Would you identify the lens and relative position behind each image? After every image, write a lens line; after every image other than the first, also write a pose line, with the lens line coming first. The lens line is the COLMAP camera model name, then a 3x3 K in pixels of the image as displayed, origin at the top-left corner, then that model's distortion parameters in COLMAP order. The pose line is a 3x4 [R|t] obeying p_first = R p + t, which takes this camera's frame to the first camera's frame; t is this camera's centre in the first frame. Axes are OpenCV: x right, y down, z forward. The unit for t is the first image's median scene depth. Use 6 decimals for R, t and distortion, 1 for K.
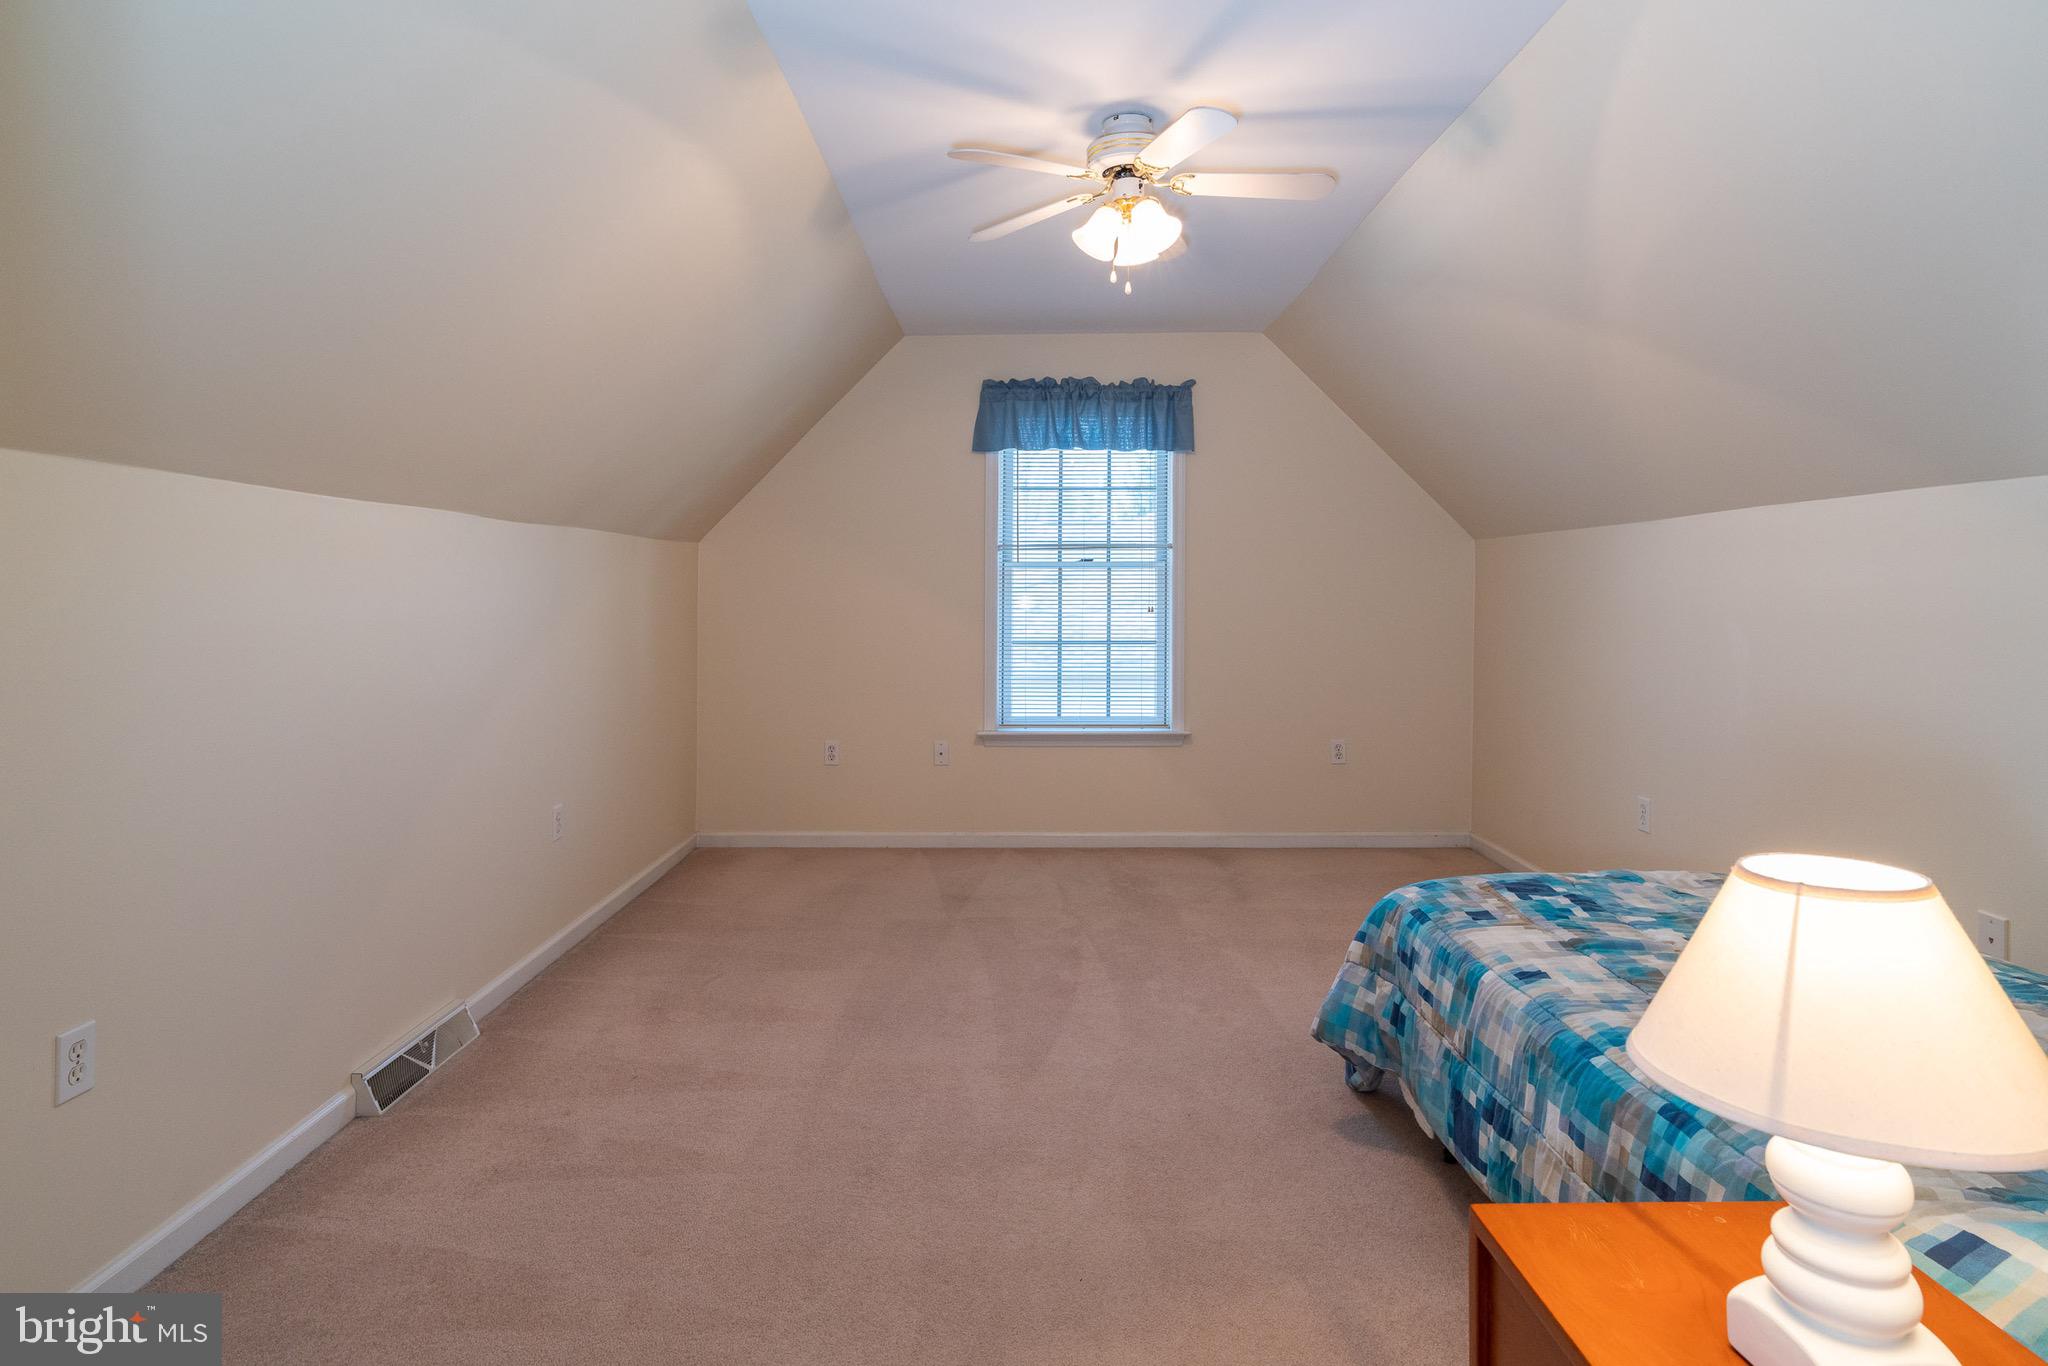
lens RADIAL K [[1063.0, 0, 1023.9], [0, 1063.0, 589.8], [0, 0, 1]] dist [-0.002054, 0.000606]
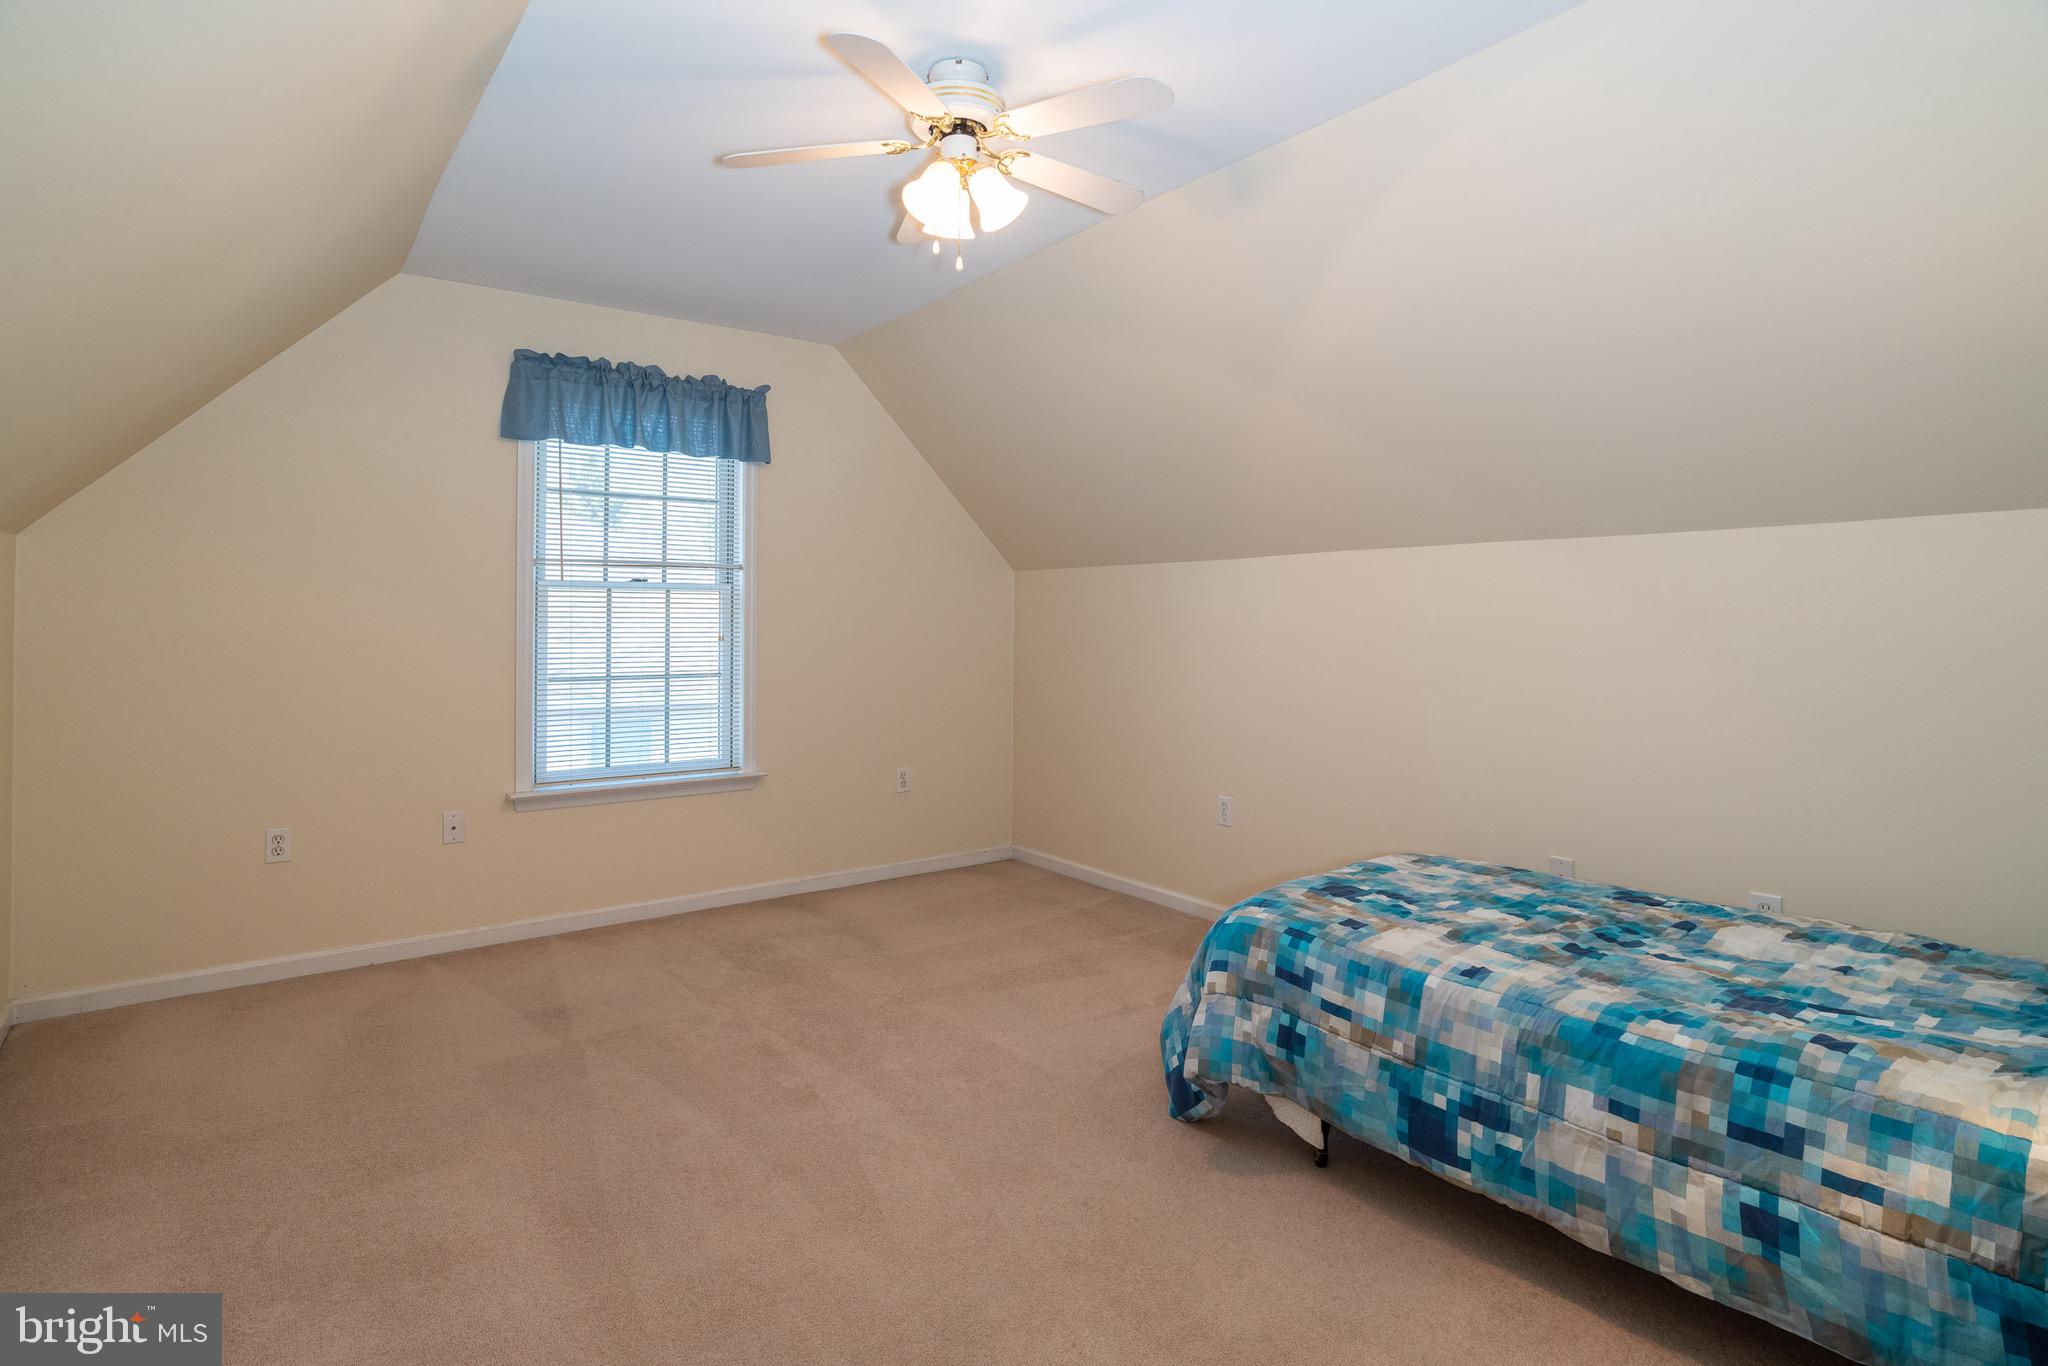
lens RADIAL K [[1029.2, 0, 1025.1], [0, 1029.2, 616.7], [0, 0, 1]] dist [-0.005528, 0.000854]
pose [[0.801003, 0.006414, 0.598626, -0.192567], [-0.005345, 0.999979, -0.003562, 0.002577], [-0.598637, -0.000346, 0.801020, 0.162255]]
